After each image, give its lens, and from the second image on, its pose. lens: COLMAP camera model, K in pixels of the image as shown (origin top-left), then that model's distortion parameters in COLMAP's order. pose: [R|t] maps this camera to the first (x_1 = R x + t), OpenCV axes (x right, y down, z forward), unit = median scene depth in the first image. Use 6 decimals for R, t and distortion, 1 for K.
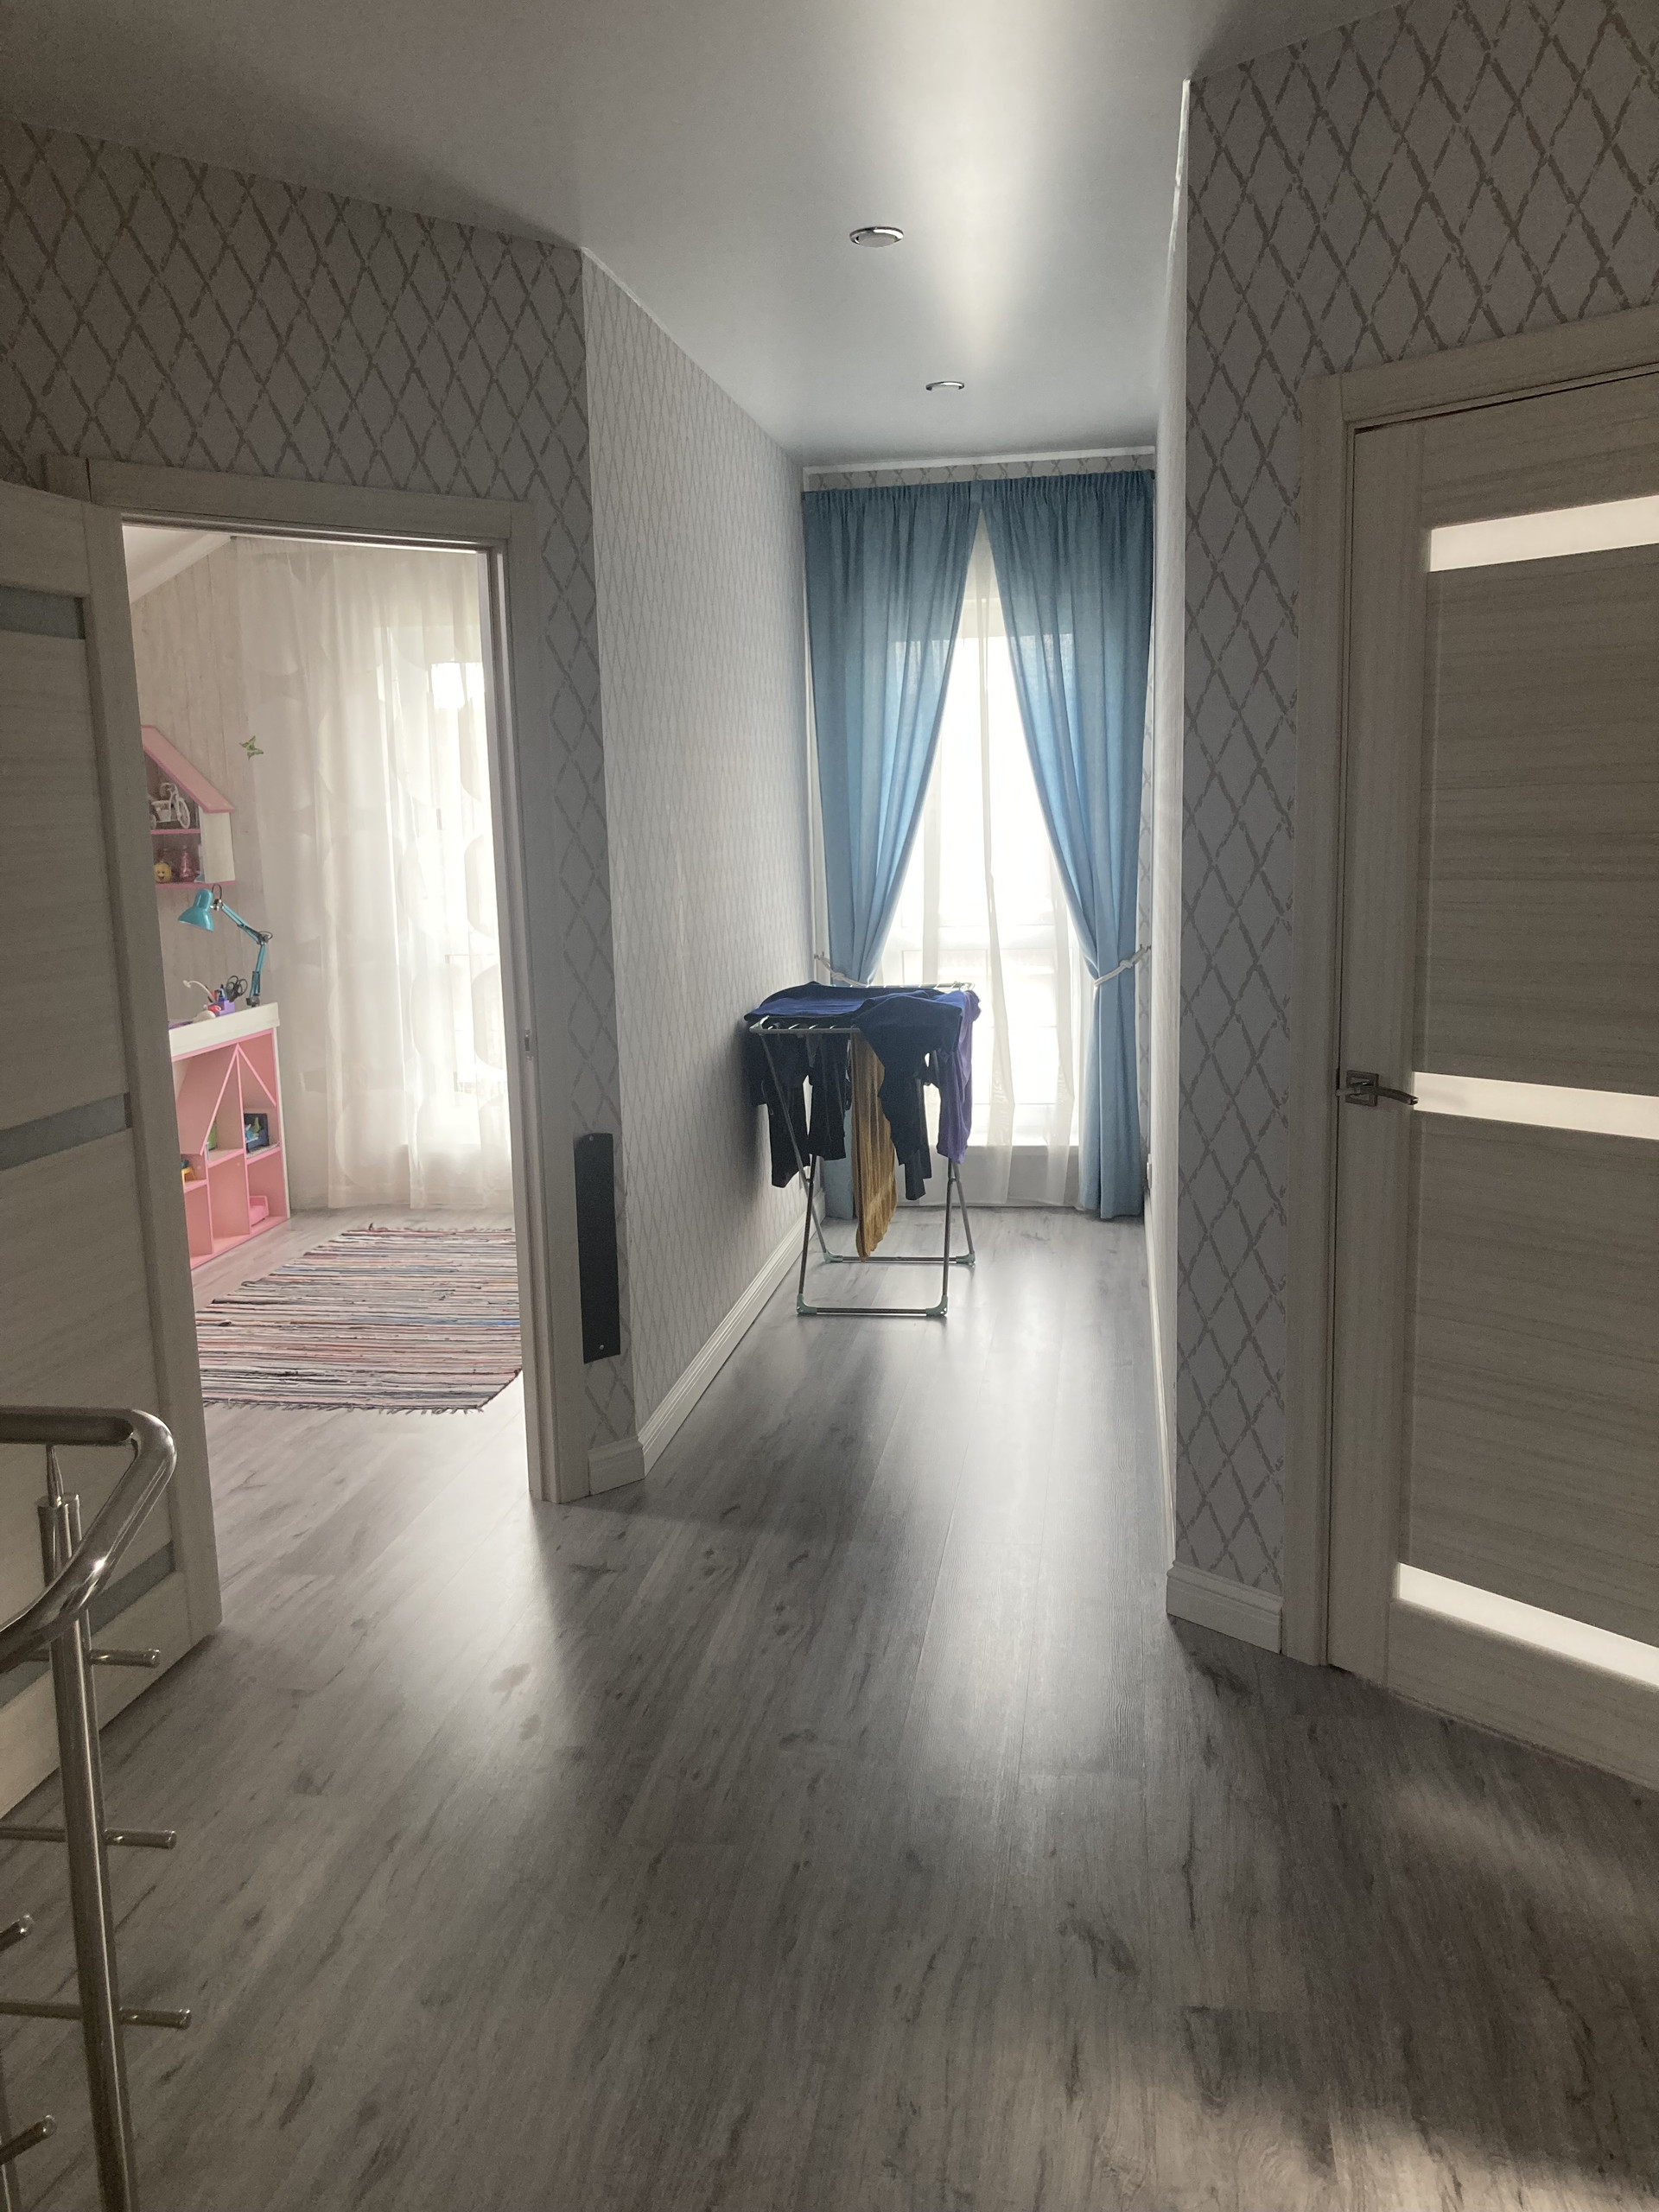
lens RADIAL K [[1783.9, 0, 818.2], [0, 1783.9, 1113.2], [0, 0, 1]] dist [0.022405, -0.053161]
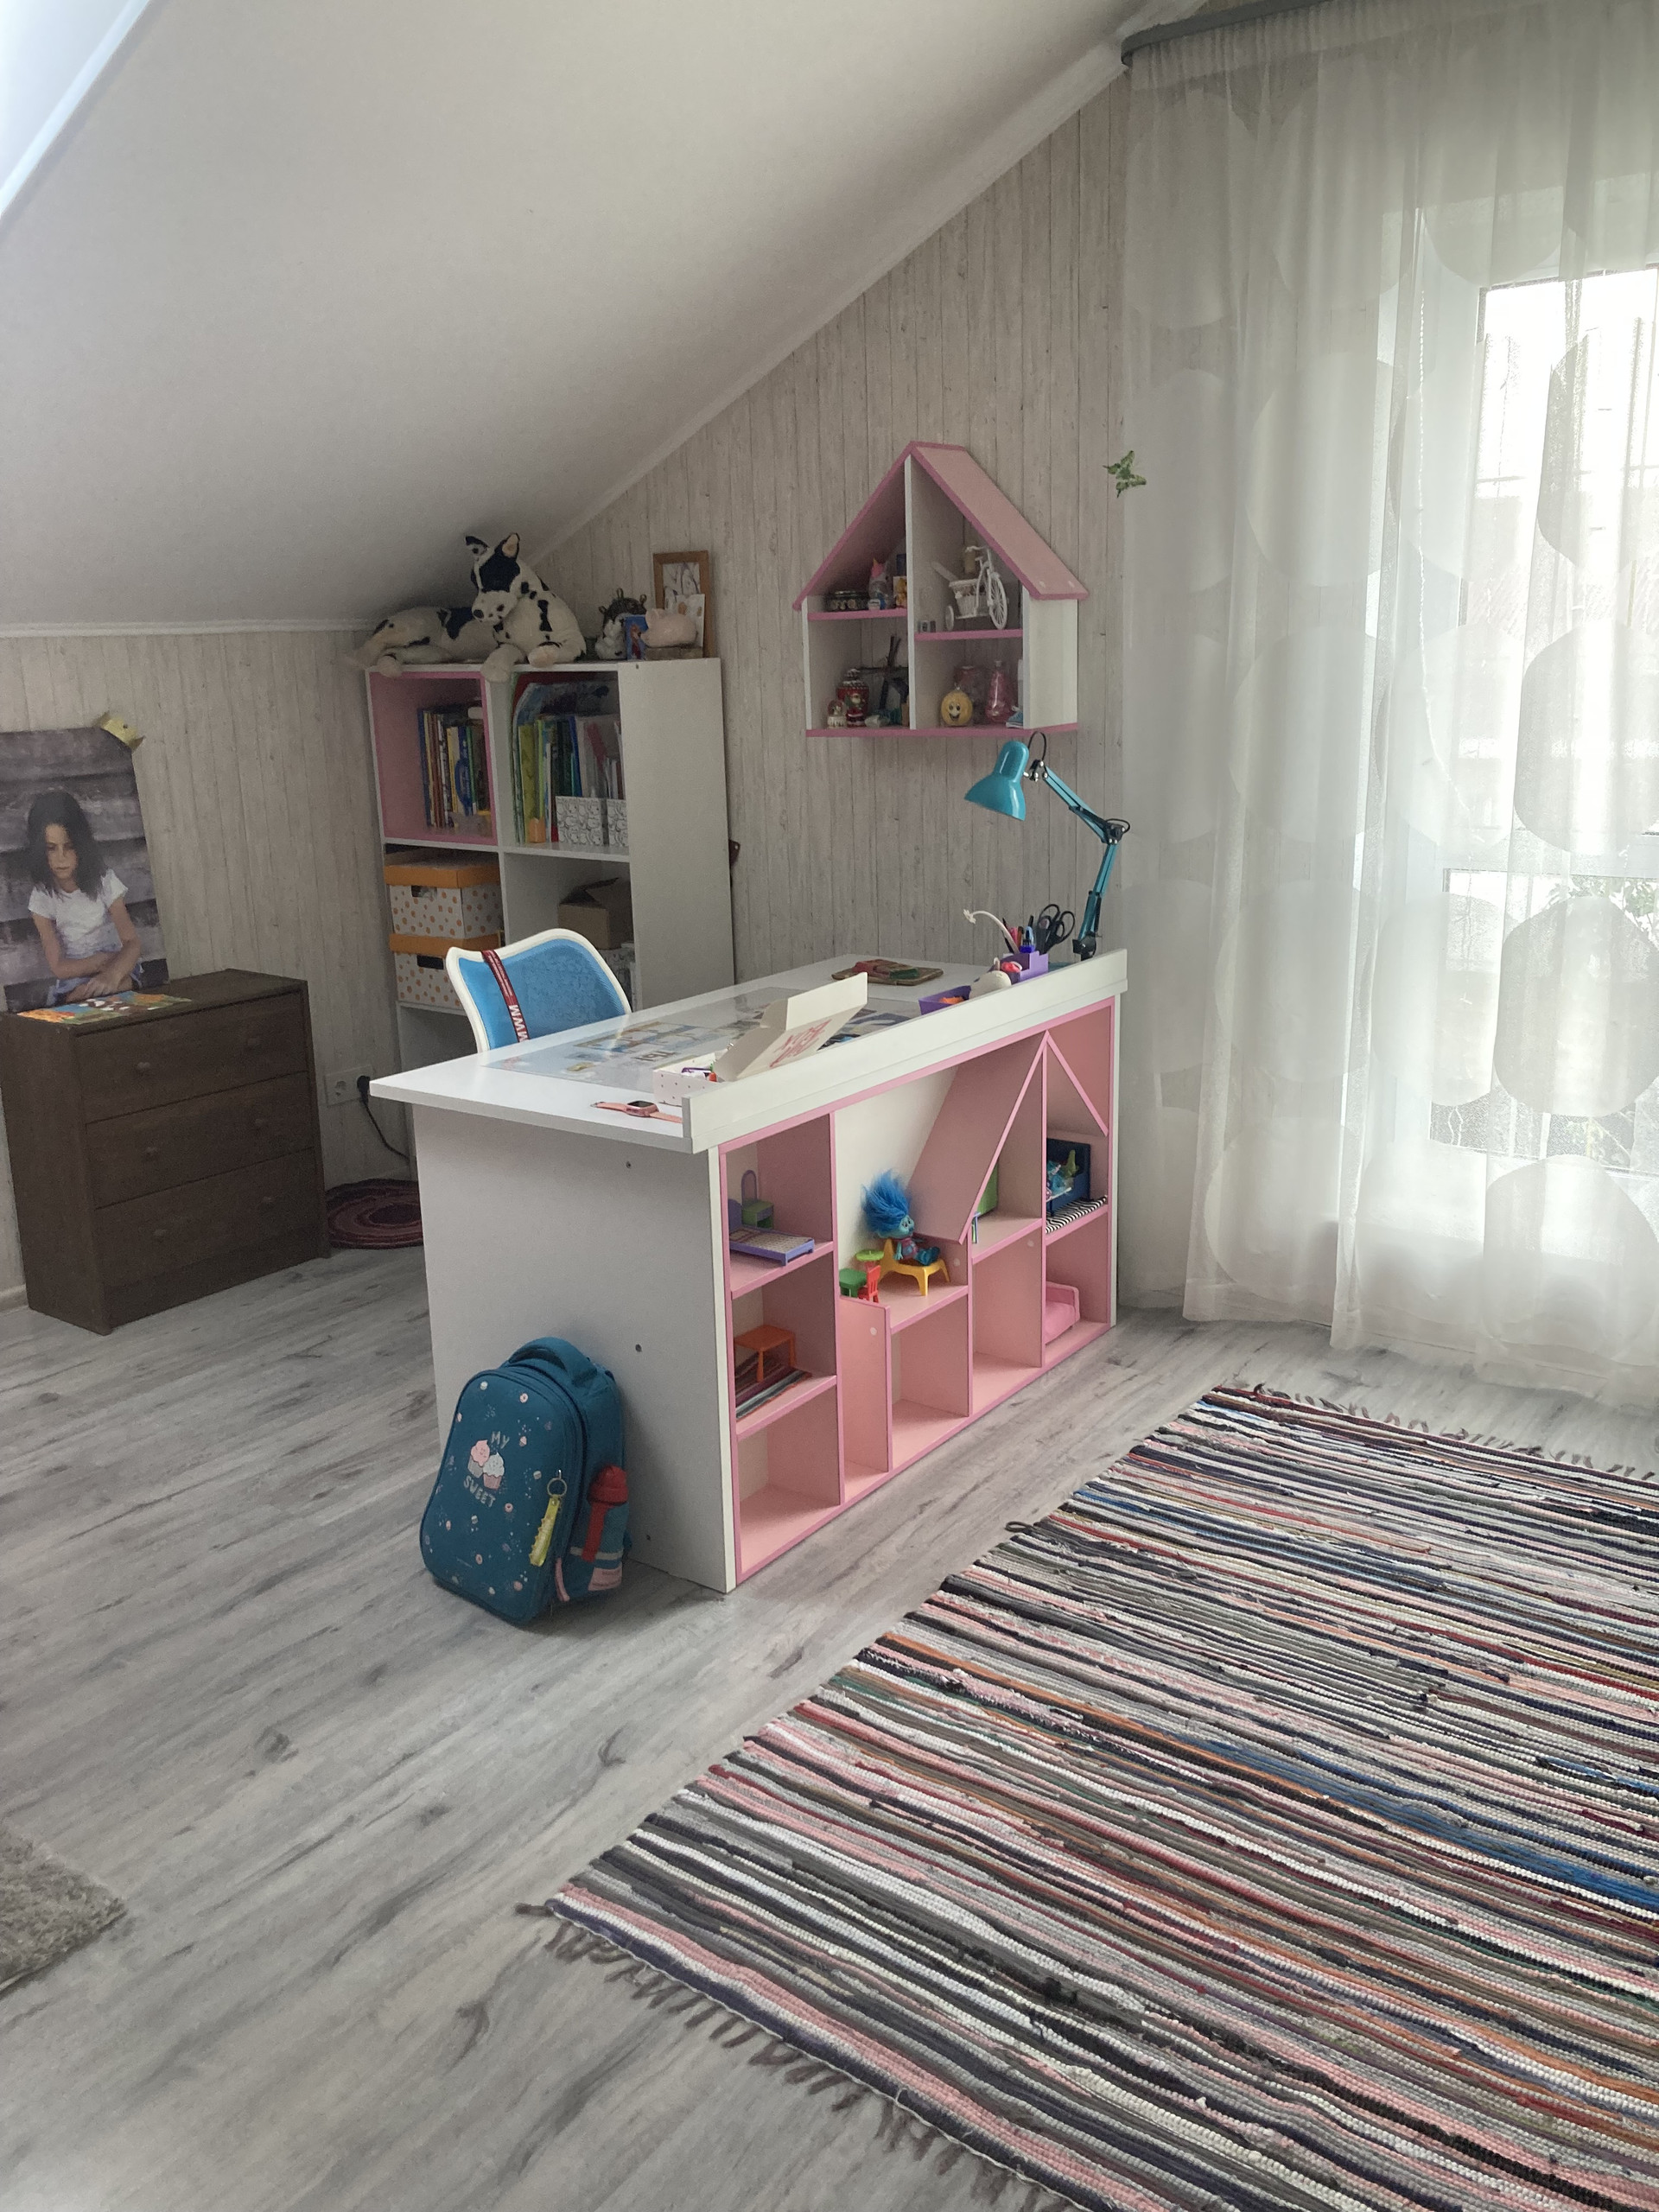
lens RADIAL K [[1783.9, 0, 820.5], [0, 1783.9, 1102.1], [0, 0, 1]] dist [0.022405, -0.053161]
pose [[0.890449, 0.112487, -0.440961, -0.140241], [-0.073202, 0.991756, 0.105172, -0.067142], [0.449157, -0.061371, 0.891343, 0.468285]]
